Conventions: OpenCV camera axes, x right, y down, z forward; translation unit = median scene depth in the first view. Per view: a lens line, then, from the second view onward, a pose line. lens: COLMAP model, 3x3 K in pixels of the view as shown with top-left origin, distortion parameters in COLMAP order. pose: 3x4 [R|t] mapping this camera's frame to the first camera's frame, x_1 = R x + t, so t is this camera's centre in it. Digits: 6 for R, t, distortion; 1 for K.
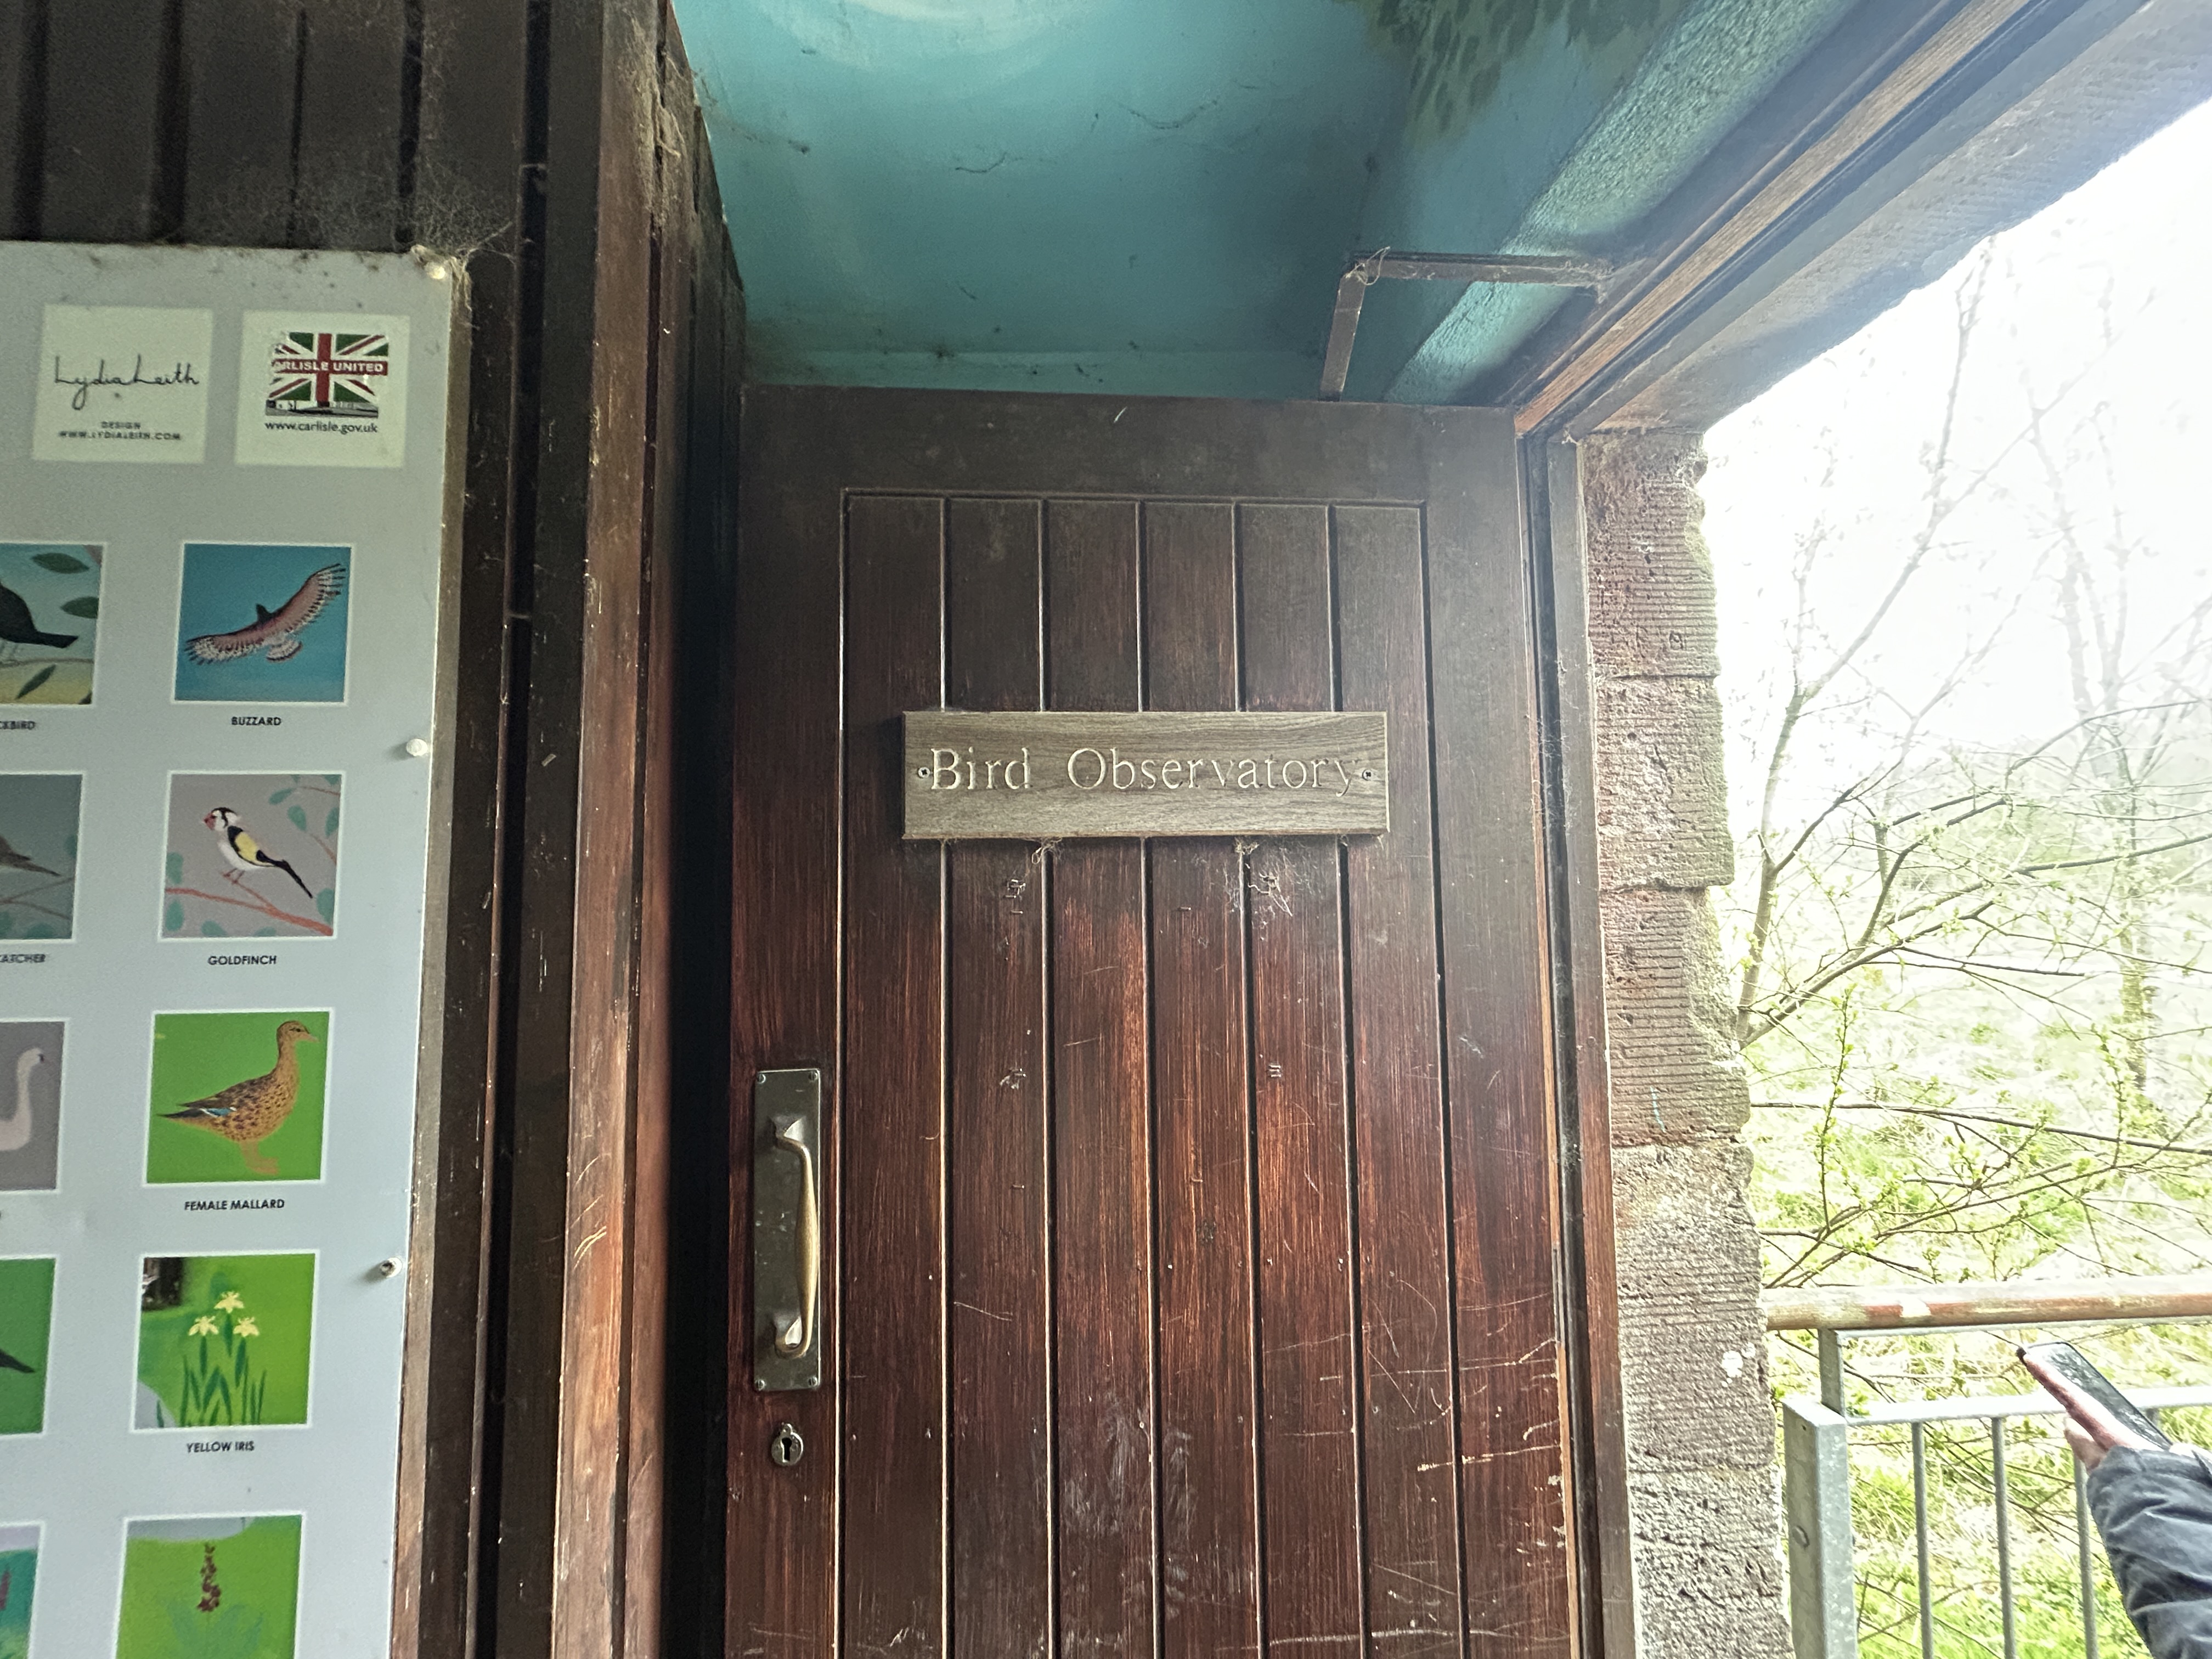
lens RADIAL K [[896.8, 0, 1101.1], [0, 896.8, 816.1], [0, 0, 1]] dist [0.000017, 0.000460]
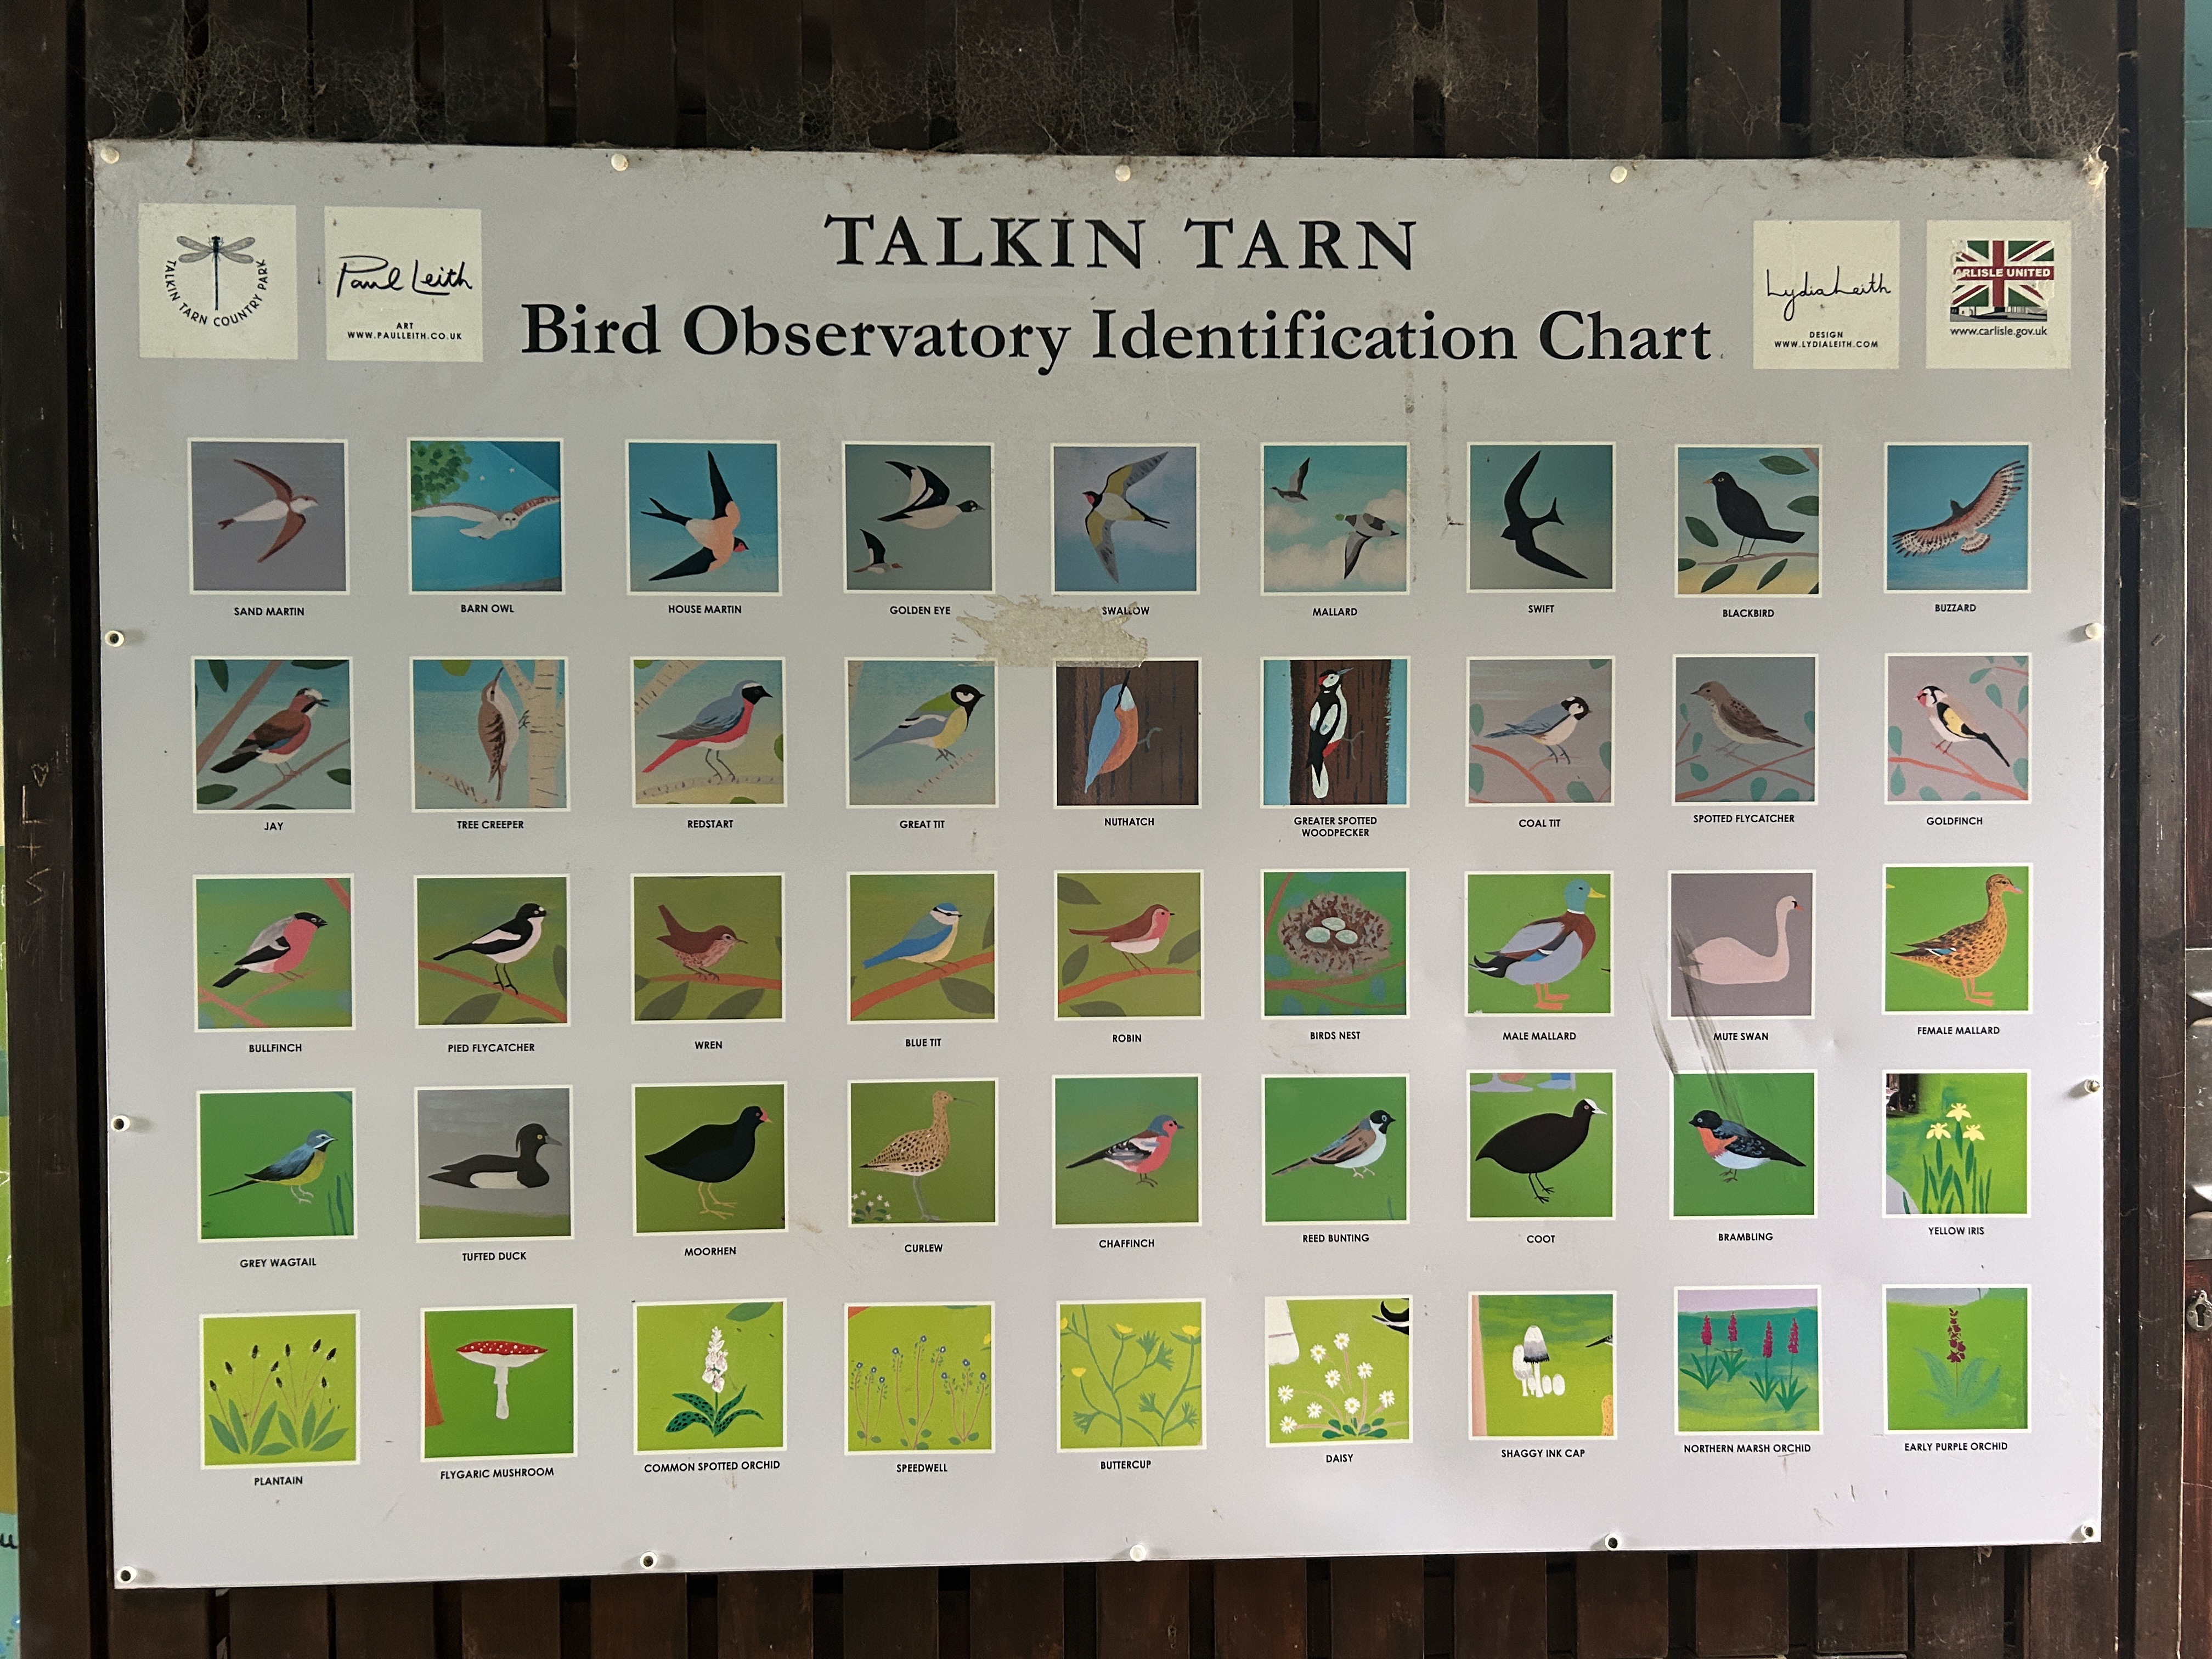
lens RADIAL K [[1638.9, 0, 1101.5], [0, 1638.9, 840.2], [0, 0, 1]] dist [0.040379, -0.035658]
pose [[0.999637, 0.001600, -0.026903, -1.947093], [0.000642, 0.996540, 0.083110, 0.010338], [0.026942, -0.083097, 0.996177, -1.094750]]
